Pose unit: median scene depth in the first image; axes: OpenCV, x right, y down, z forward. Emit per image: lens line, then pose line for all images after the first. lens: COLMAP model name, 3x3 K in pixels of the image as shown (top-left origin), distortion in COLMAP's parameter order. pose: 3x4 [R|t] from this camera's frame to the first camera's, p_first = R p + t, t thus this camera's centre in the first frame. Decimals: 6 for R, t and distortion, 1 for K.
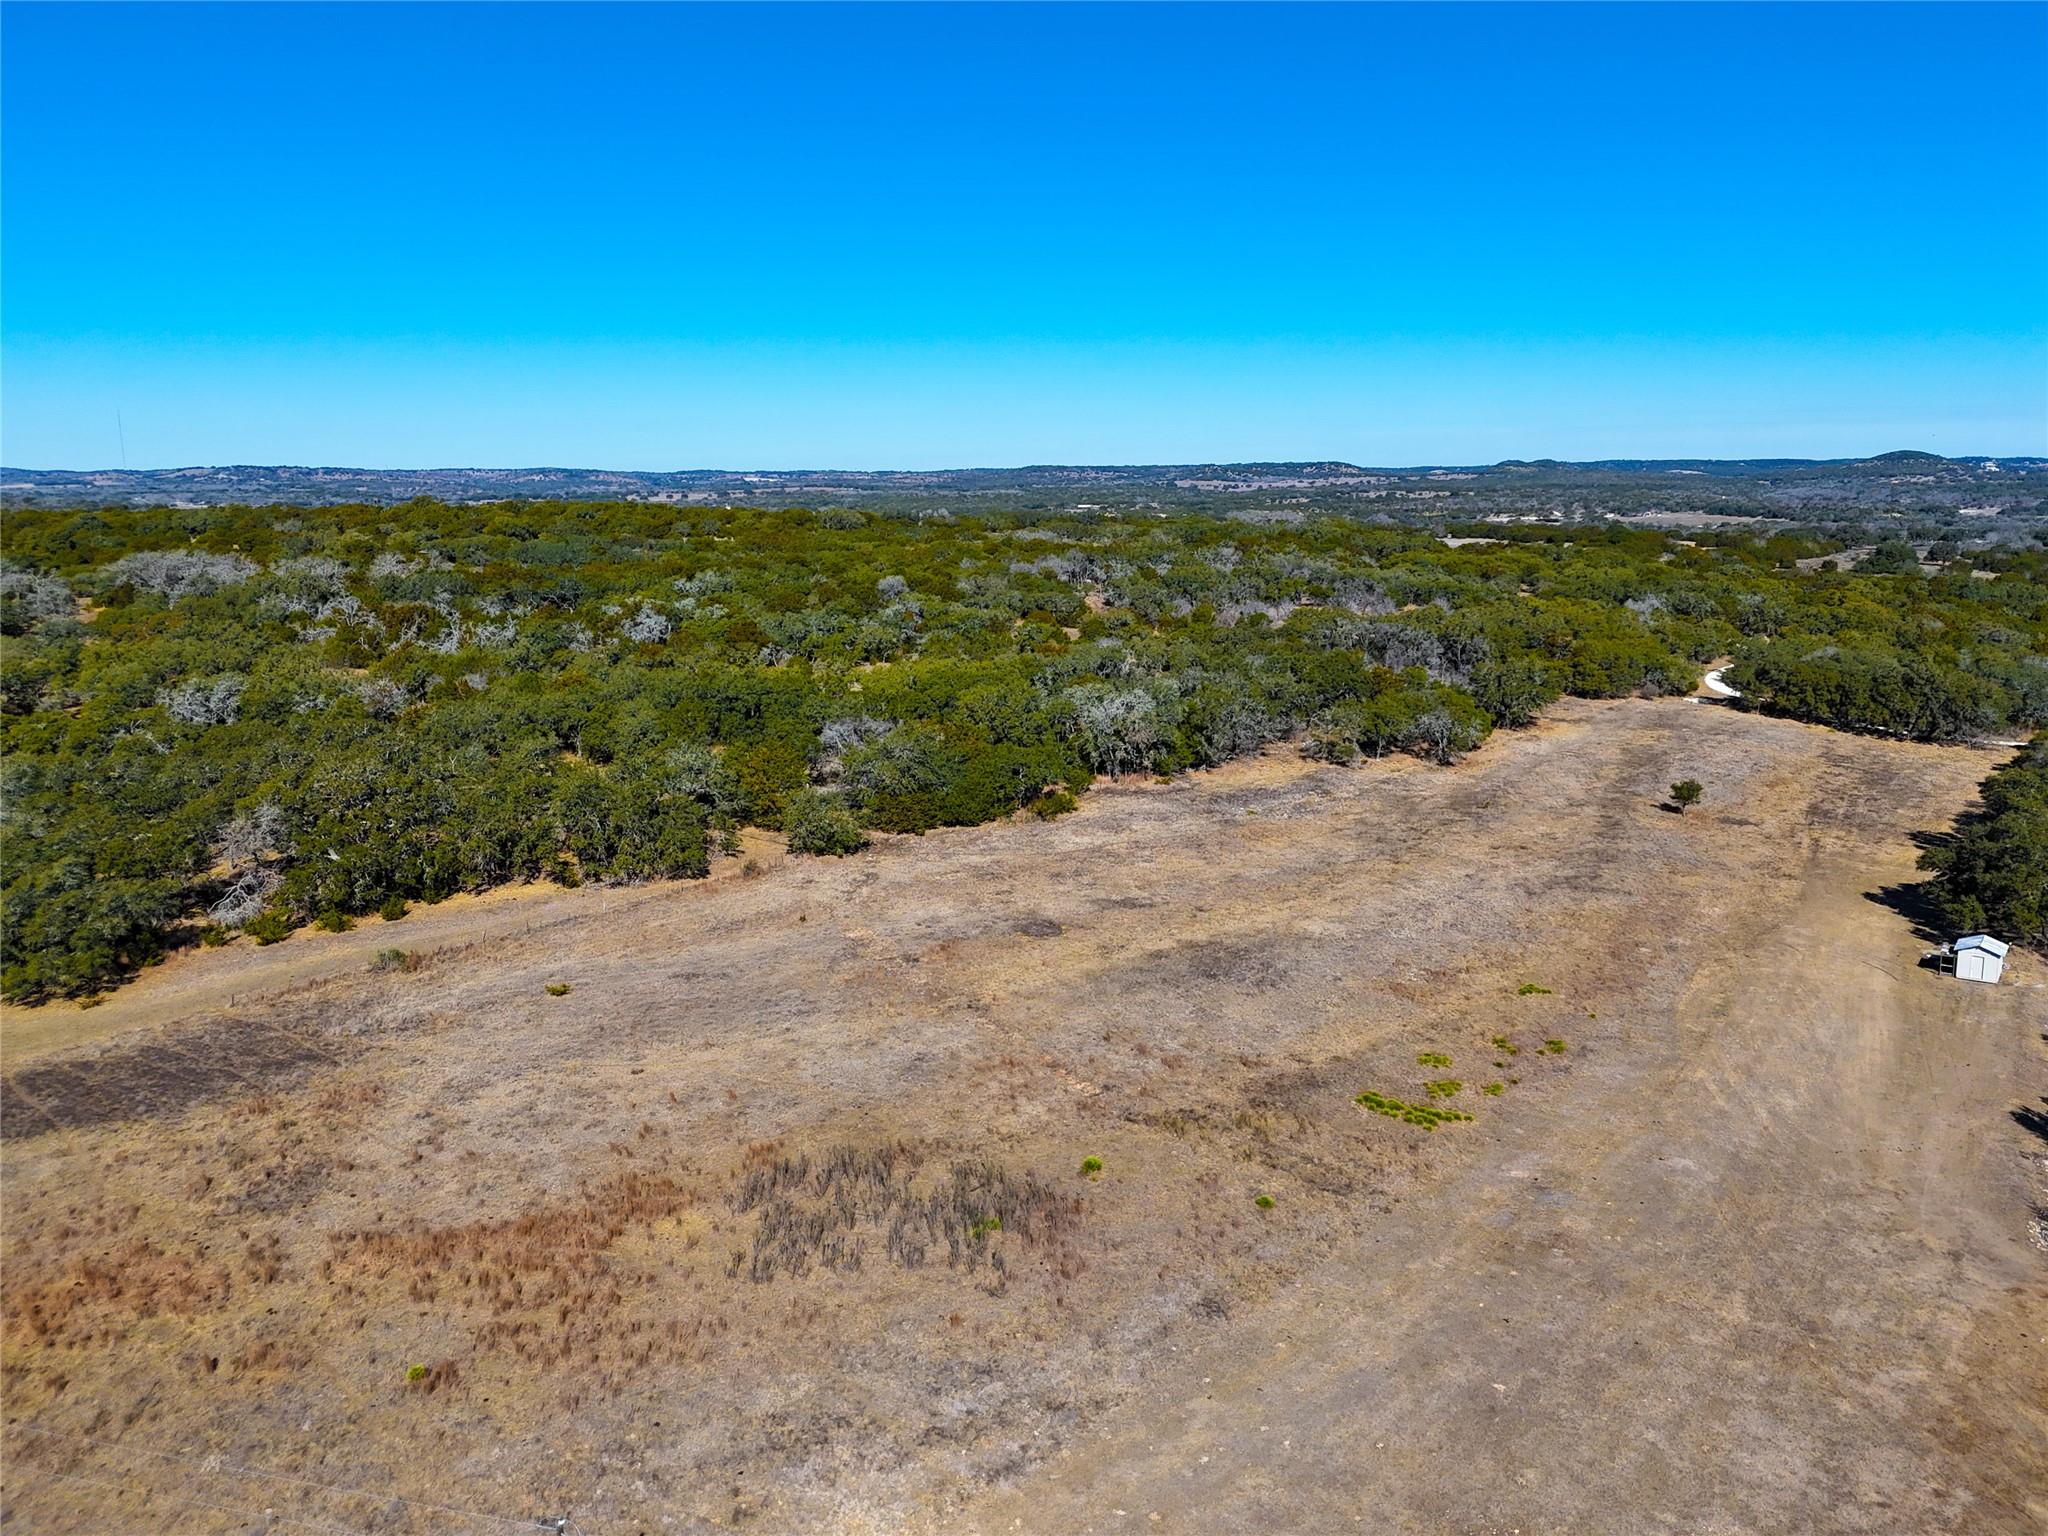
lens RADIAL K [[1502.5, 0, 1023.8], [0, 1502.5, 781.0], [0, 0, 1]] dist [0.075033, -0.063191]
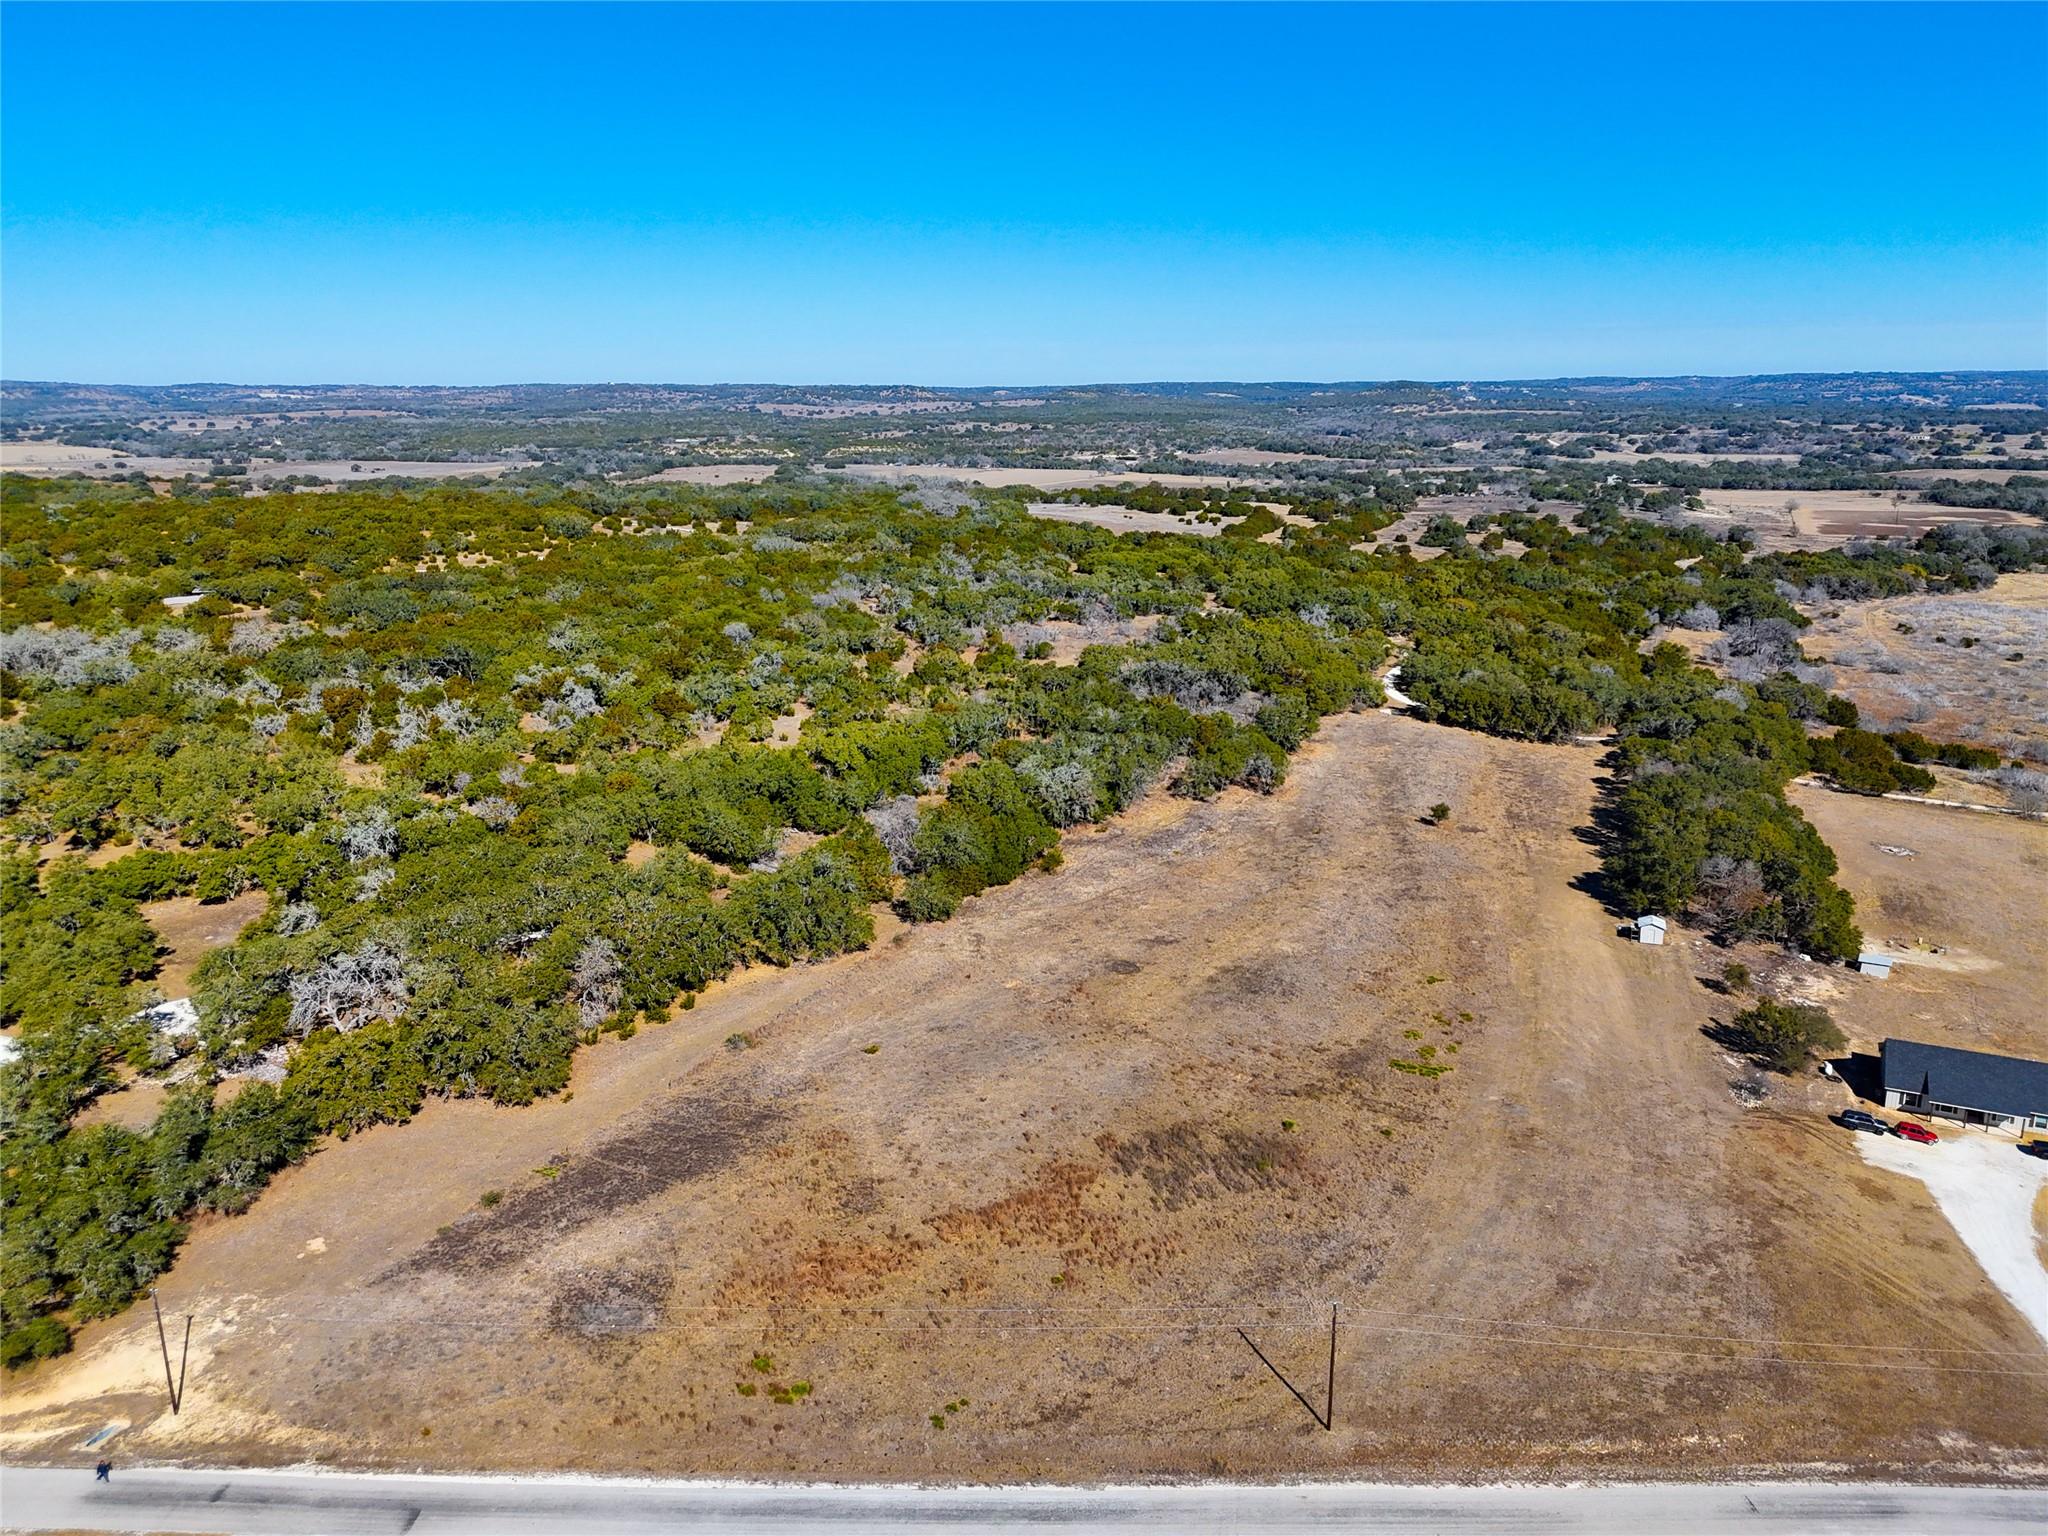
lens RADIAL K [[1502.5, 0, 1023.8], [0, 1502.5, 781.0], [0, 0, 1]] dist [0.075033, -0.063191]
pose [[0.959987, -0.070518, 0.271022, -0.508073], [0.055059, 0.996415, 0.064235, -0.201781], [-0.274580, -0.046742, 0.960428, -0.439204]]
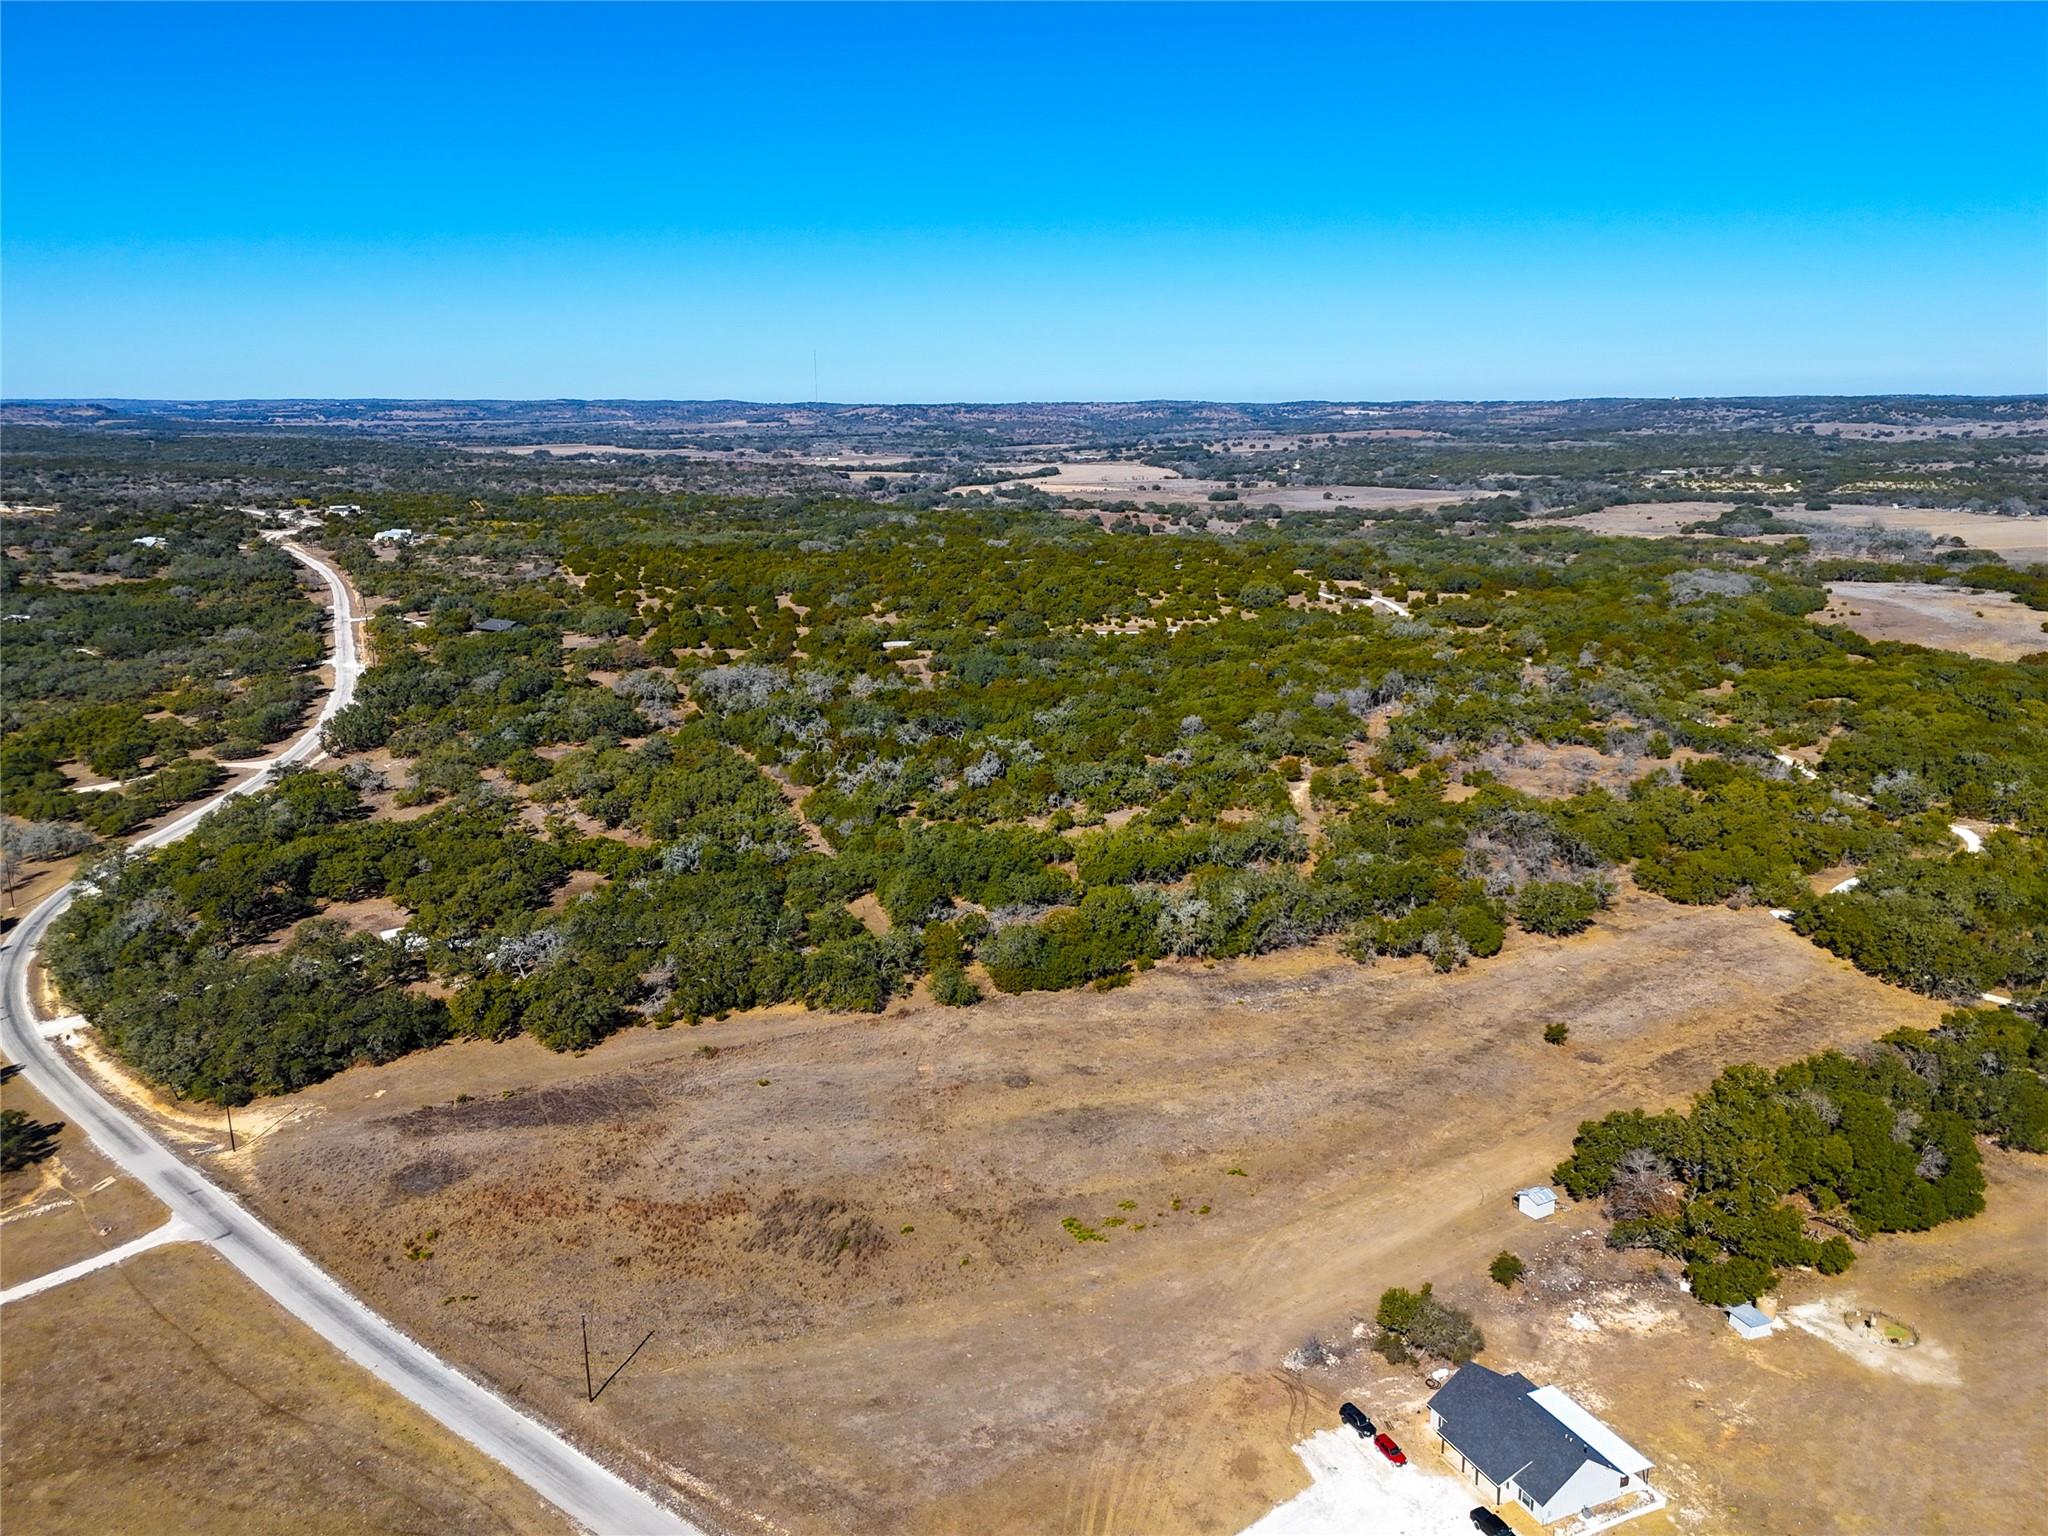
lens RADIAL K [[1502.5, 0, 1023.8], [0, 1502.5, 781.0], [0, 0, 1]] dist [0.075033, -0.063191]
pose [[0.923302, 0.096925, -0.371644, 0.692515], [-0.077101, 0.994710, 0.067874, -0.407232], [0.376256, -0.034014, 0.925891, -0.706342]]
